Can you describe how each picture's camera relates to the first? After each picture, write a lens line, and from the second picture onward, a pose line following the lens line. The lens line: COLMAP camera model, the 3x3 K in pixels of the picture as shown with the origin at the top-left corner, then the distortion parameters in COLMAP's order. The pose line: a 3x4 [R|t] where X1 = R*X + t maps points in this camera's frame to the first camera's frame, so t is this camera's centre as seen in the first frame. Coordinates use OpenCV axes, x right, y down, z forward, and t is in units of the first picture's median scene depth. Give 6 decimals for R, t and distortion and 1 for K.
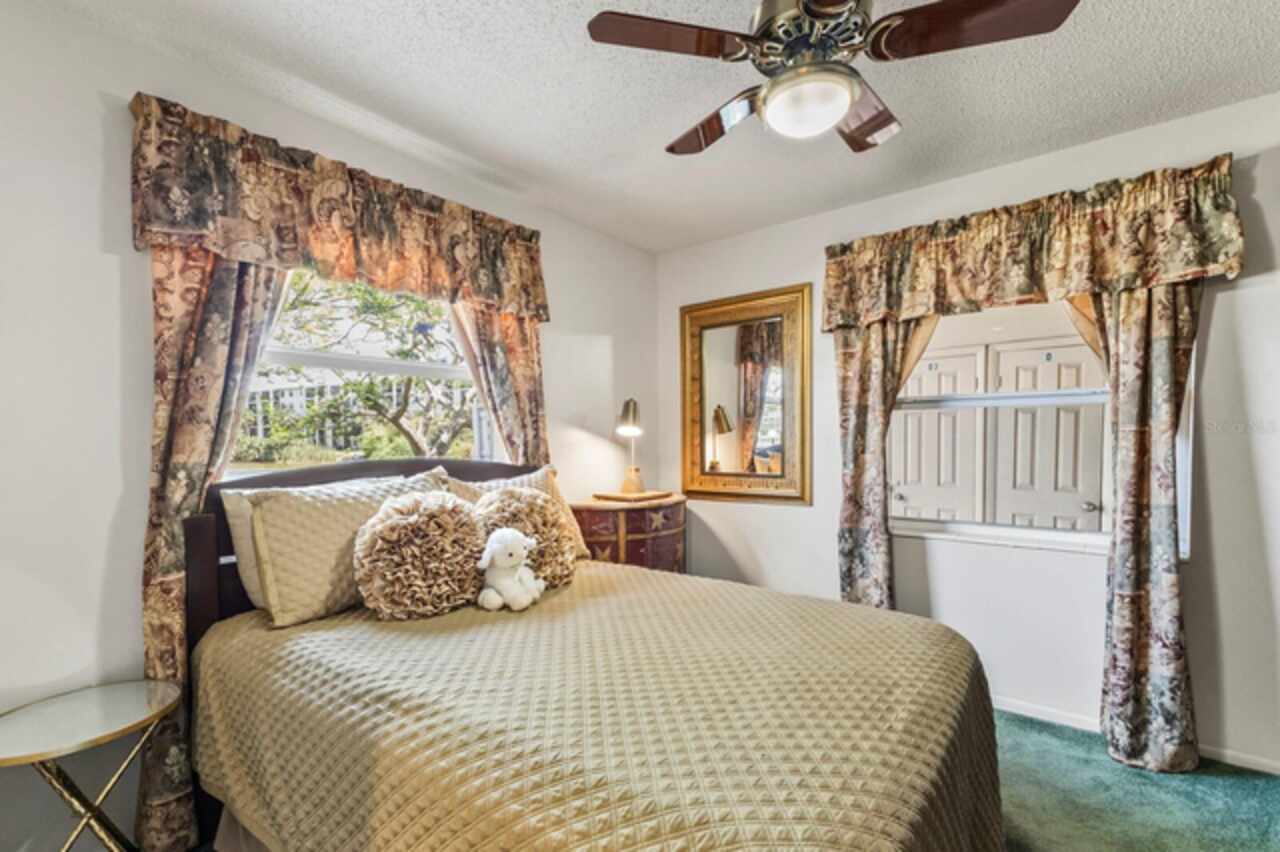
lens RADIAL K [[553.7, 0, 646.0], [0, 553.7, 432.8], [0, 0, 1]] dist [0.021563, -0.000098]
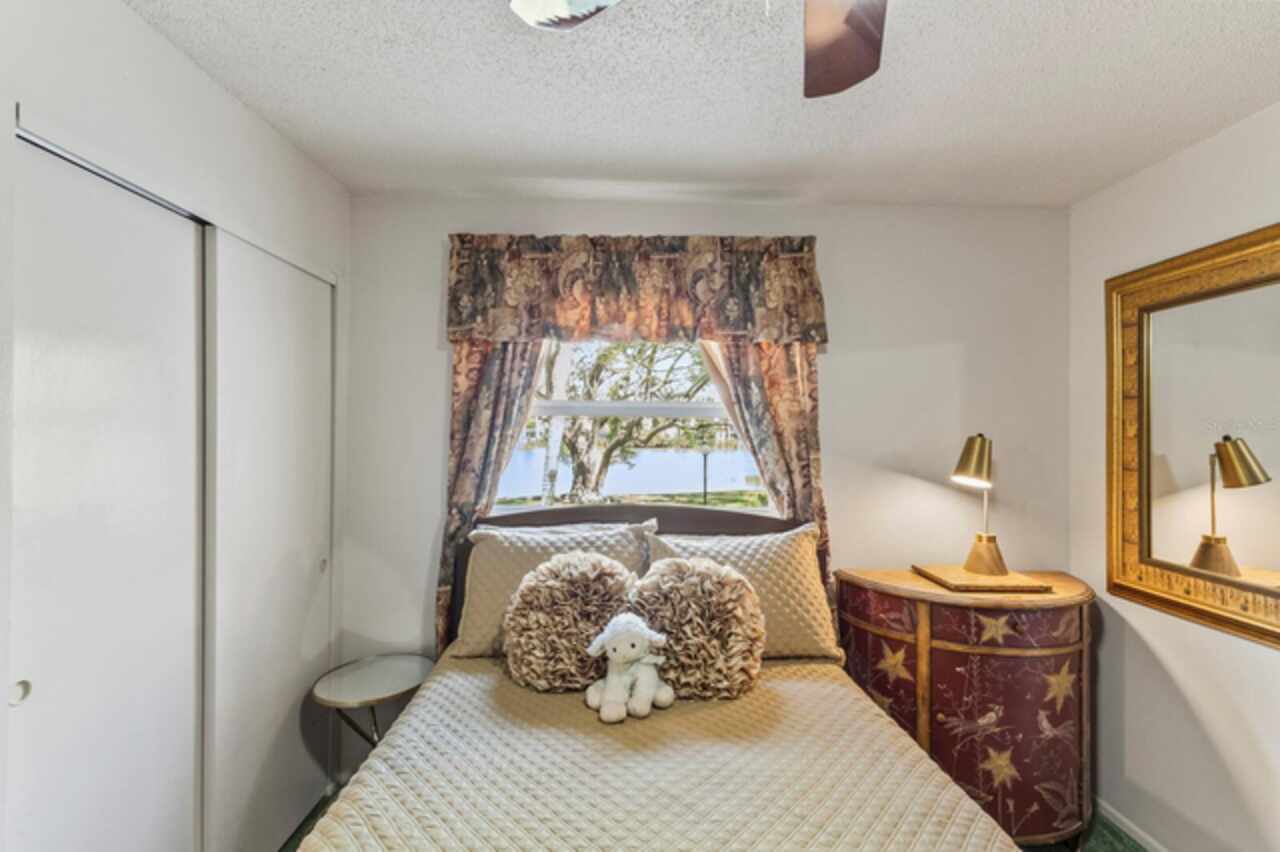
lens RADIAL K [[549.6, 0, 639.1], [0, 549.6, 414.0], [0, 0, 1]] dist [0.011301, -0.000130]
pose [[0.649689, -0.009031, -0.760146, 0.309631], [-0.013275, 0.999642, -0.023222, -0.090650], [0.760084, 0.025178, 0.649337, 0.334221]]
